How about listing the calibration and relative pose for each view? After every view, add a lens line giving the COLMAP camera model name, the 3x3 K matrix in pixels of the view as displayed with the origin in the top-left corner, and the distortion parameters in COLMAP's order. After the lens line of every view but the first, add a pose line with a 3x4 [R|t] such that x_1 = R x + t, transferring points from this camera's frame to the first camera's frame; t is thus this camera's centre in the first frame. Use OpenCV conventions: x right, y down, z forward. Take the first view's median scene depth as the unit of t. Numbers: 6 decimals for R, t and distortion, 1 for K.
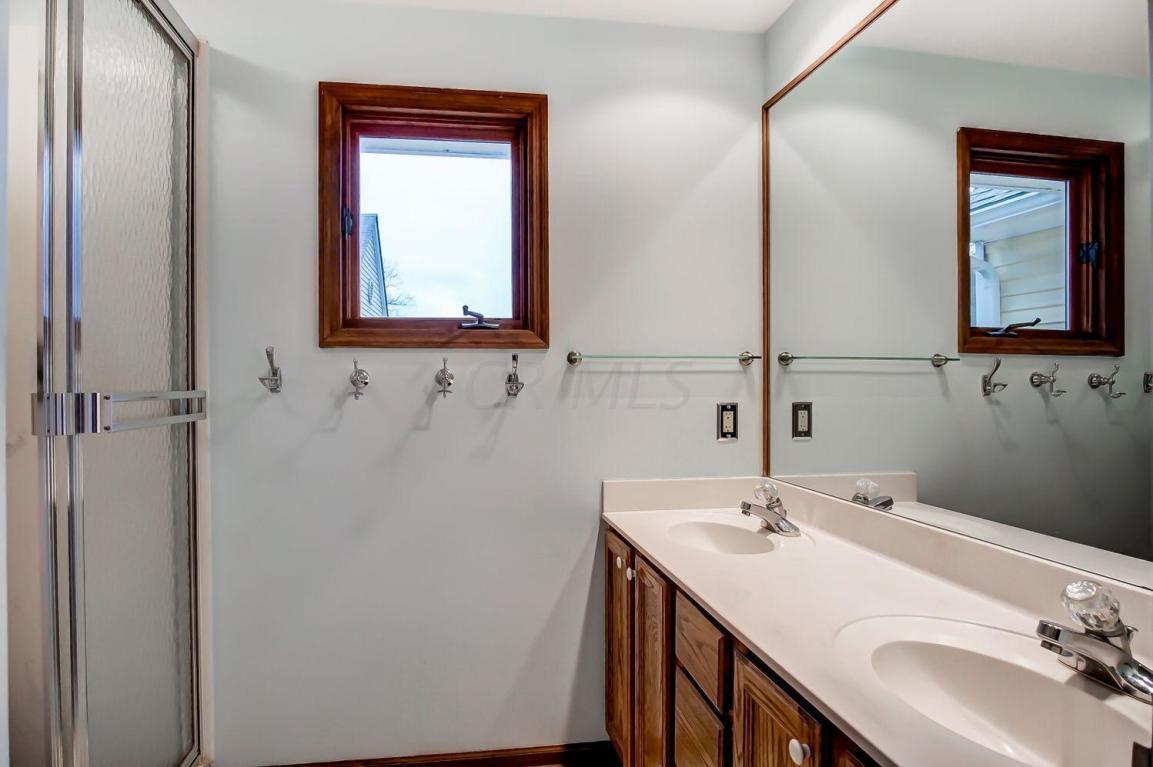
lens RADIAL K [[706.5, 0, 576.5], [0, 706.5, 383.5], [0, 0, 1]] dist [-0.003162, 0.000155]
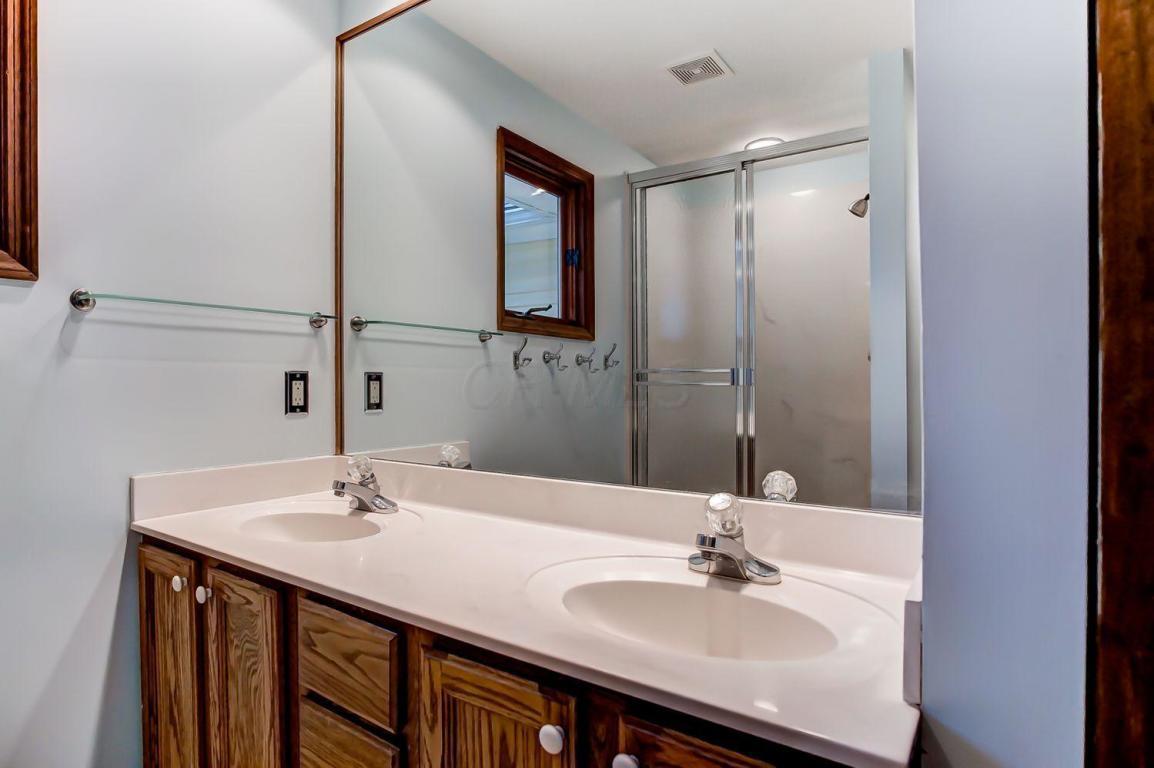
lens RADIAL K [[648.9, 0, 577.0], [0, 648.9, 384.0], [0, 0, 1]] dist [-0.021265, -0.000205]
pose [[0.704500, -0.007402, 0.709665, -0.099449], [0.017542, 0.999822, -0.006986, 0.054407], [-0.709487, 0.017371, 0.704505, 0.216419]]
